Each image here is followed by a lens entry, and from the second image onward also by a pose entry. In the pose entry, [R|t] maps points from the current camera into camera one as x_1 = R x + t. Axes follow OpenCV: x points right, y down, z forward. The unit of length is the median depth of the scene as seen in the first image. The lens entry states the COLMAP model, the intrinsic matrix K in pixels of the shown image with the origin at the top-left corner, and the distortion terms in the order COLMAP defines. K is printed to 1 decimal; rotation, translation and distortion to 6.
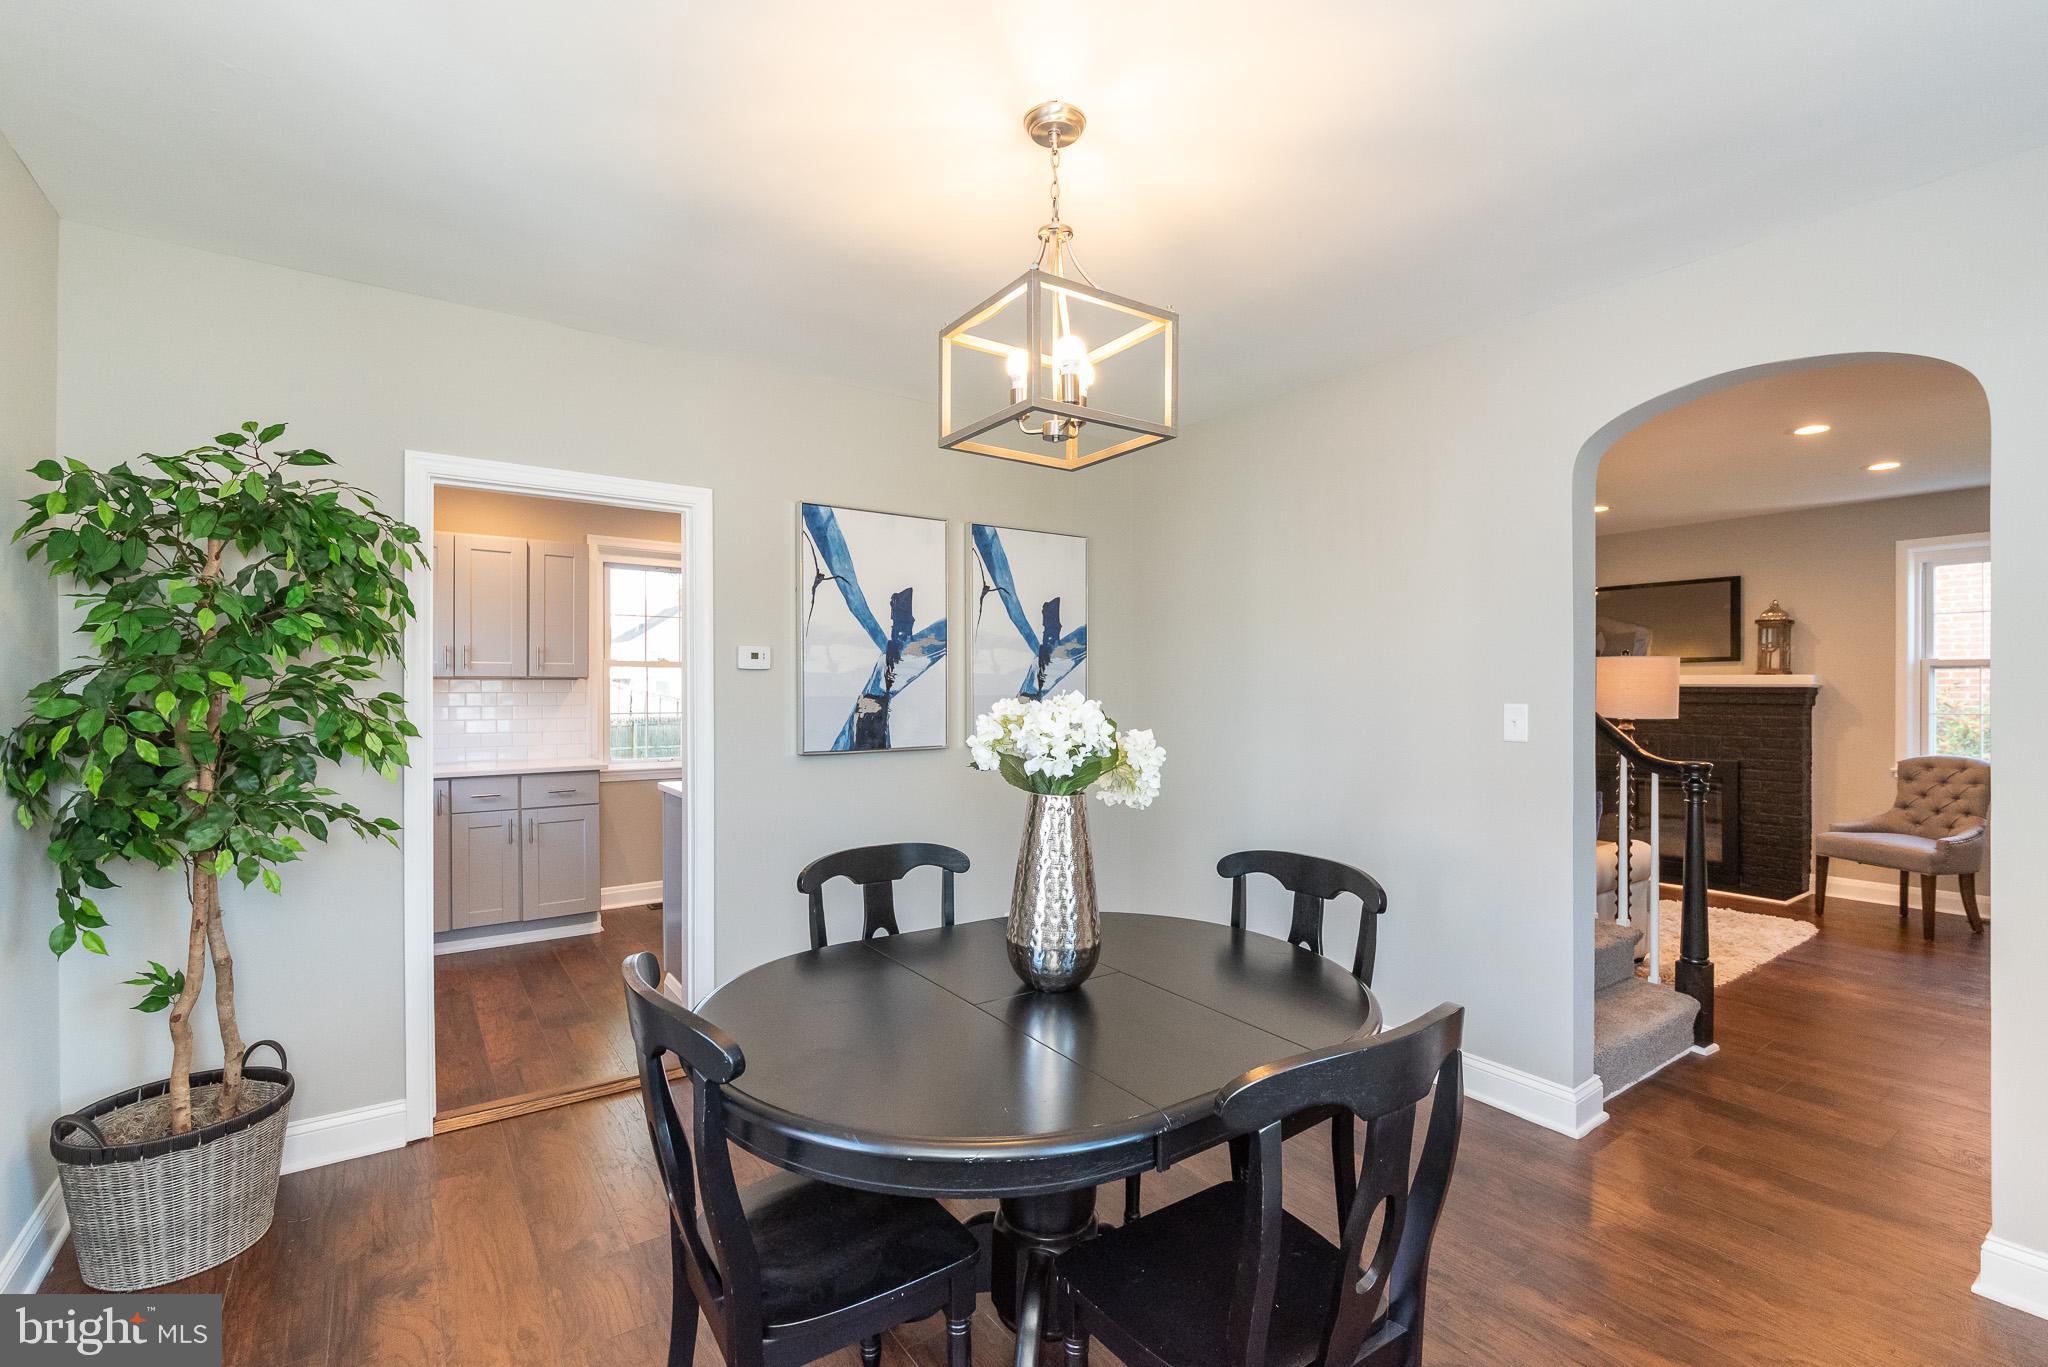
lens RADIAL K [[917.0, 0, 1024.0], [0, 917.0, 683.5], [0, 0, 1]] dist [0.000005, 0.000025]
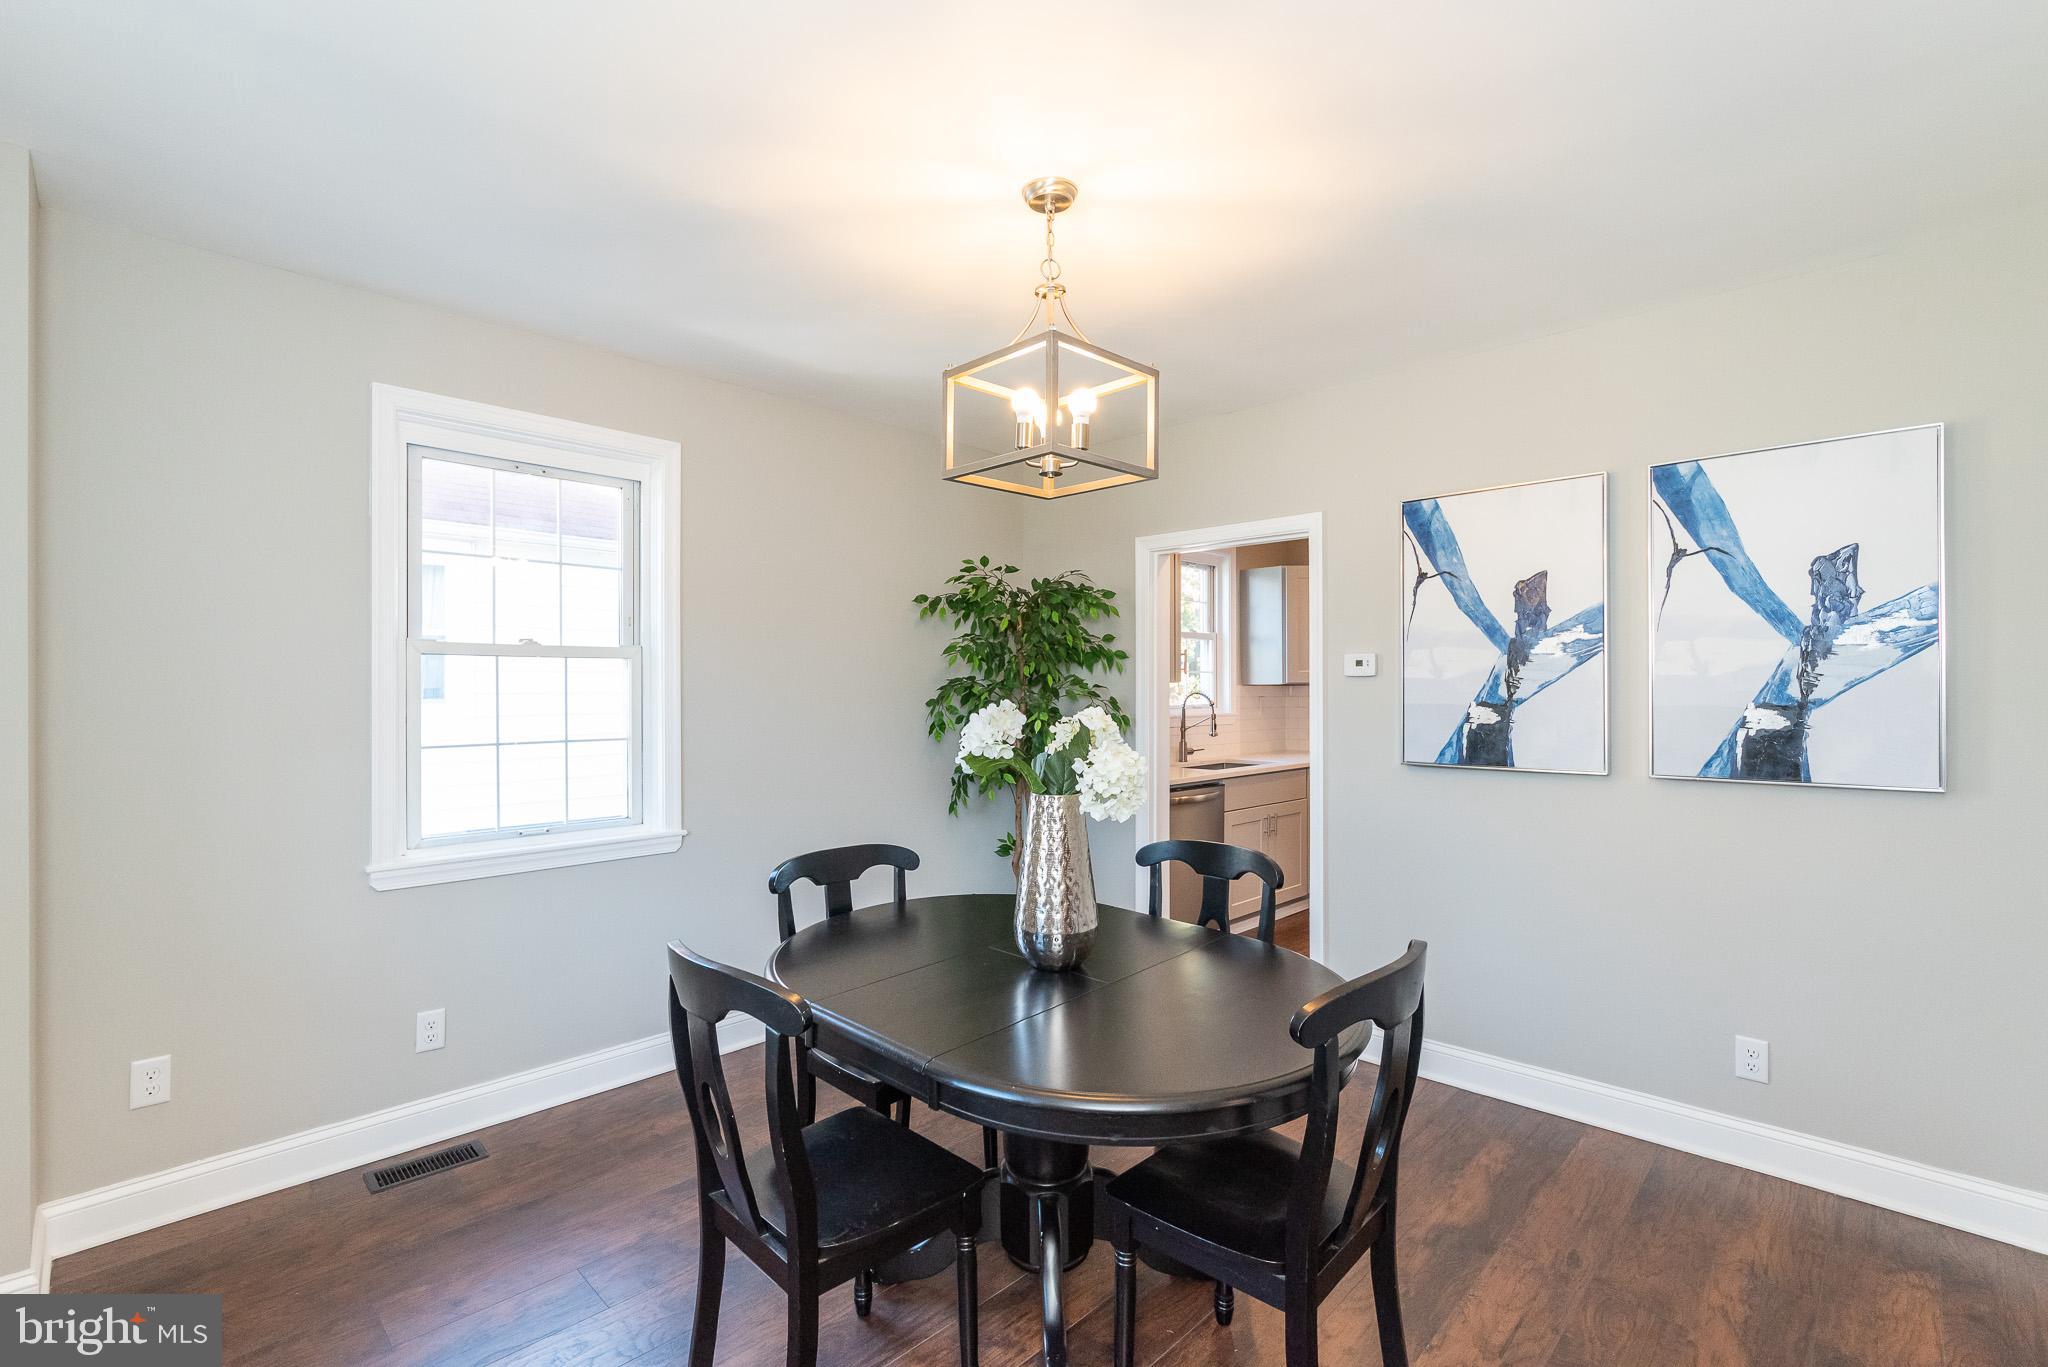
lens RADIAL K [[914.5, 0, 1024.0], [0, 914.5, 683.5], [0, 0, 1]] dist [-0.000099, -0.000030]
pose [[0.175584, -0.008577, -0.984427, 0.601862], [0.002525, 0.999963, -0.008262, 0.000147], [0.984461, -0.001035, 0.175599, 0.419200]]
